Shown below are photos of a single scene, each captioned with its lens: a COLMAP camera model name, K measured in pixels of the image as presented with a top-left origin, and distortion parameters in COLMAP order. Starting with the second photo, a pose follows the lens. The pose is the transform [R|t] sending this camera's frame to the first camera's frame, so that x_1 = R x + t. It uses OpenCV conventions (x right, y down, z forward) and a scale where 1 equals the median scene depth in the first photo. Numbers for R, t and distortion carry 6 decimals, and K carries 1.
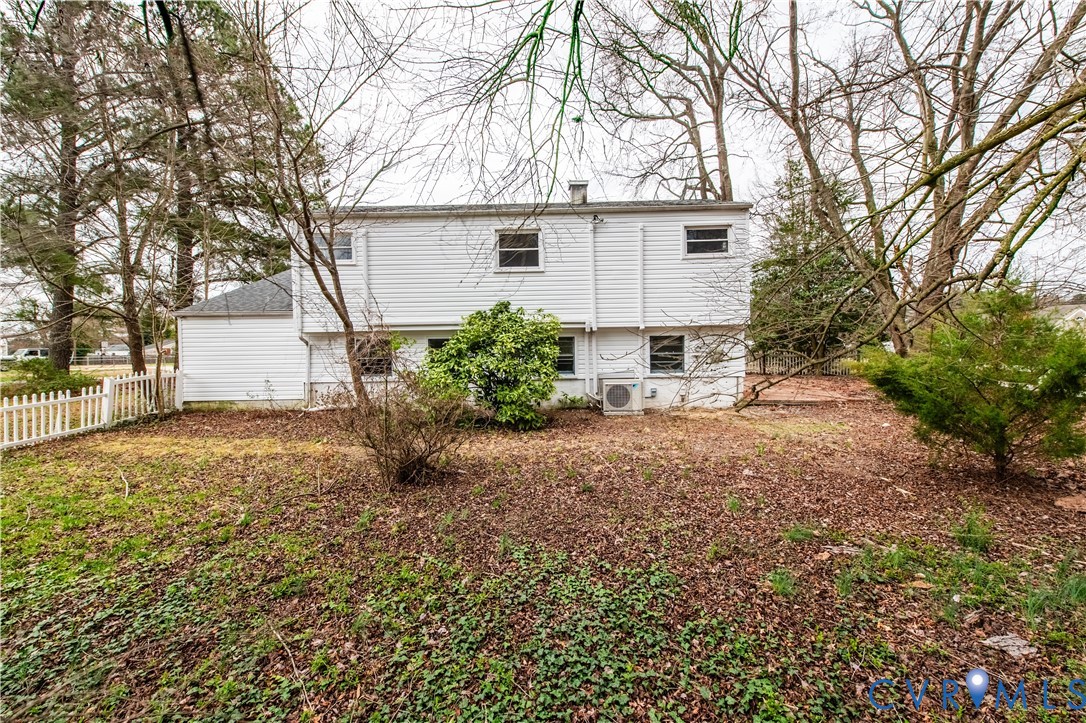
lens RADIAL K [[427.8, 0, 542.5], [0, 427.8, 360.0], [0, 0, 1]] dist [0.001638, -0.003878]
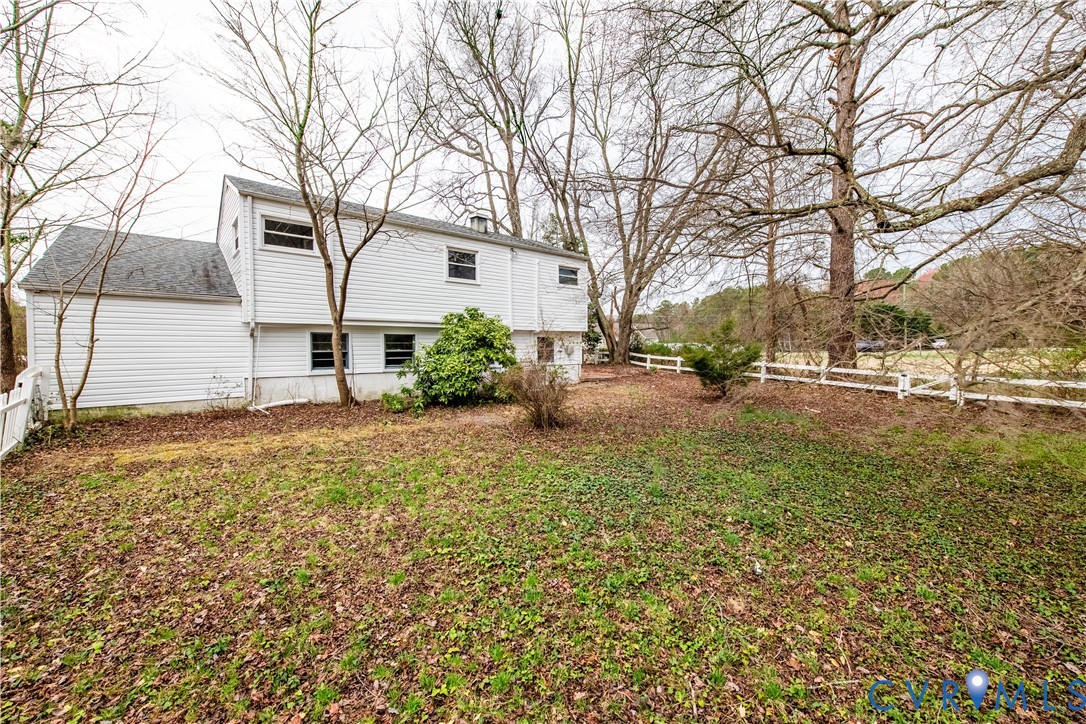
lens RADIAL K [[427.8, 0, 542.5], [0, 427.8, 360.5], [0, 0, 1]] dist [0.001638, -0.003878]
pose [[0.742184, -0.008187, 0.670146, -0.711203], [0.003772, 0.999961, 0.008038, 0.011495], [-0.670185, -0.003438, 0.742186, -0.081514]]
